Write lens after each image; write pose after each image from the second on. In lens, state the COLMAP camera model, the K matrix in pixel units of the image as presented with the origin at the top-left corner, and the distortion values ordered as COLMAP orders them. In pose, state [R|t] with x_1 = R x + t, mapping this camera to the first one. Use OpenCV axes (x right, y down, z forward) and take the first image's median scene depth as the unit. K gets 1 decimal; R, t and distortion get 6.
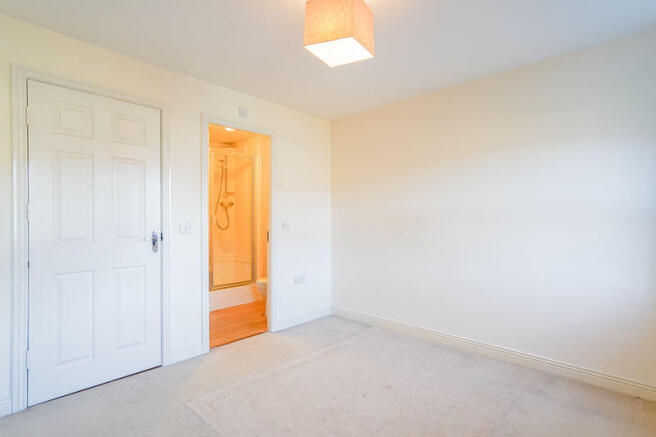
lens RADIAL K [[331.7, 0, 326.2], [0, 331.7, 222.2], [0, 0, 1]] dist [-0.000093, 0.000545]
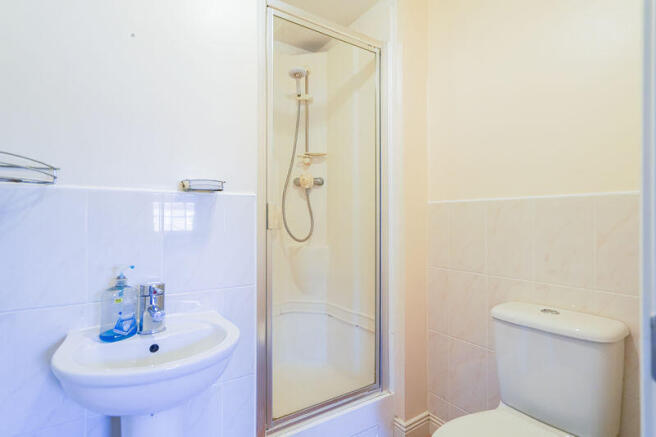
lens RADIAL K [[331.7, 0, 326.2], [0, 331.7, 222.2], [0, 0, 1]] dist [-0.000093, 0.000545]
pose [[0.978911, -0.002028, -0.204278, -0.191703], [0.001741, 0.999997, -0.001587, -0.002753], [0.204281, 0.001198, 0.978912, 0.591404]]
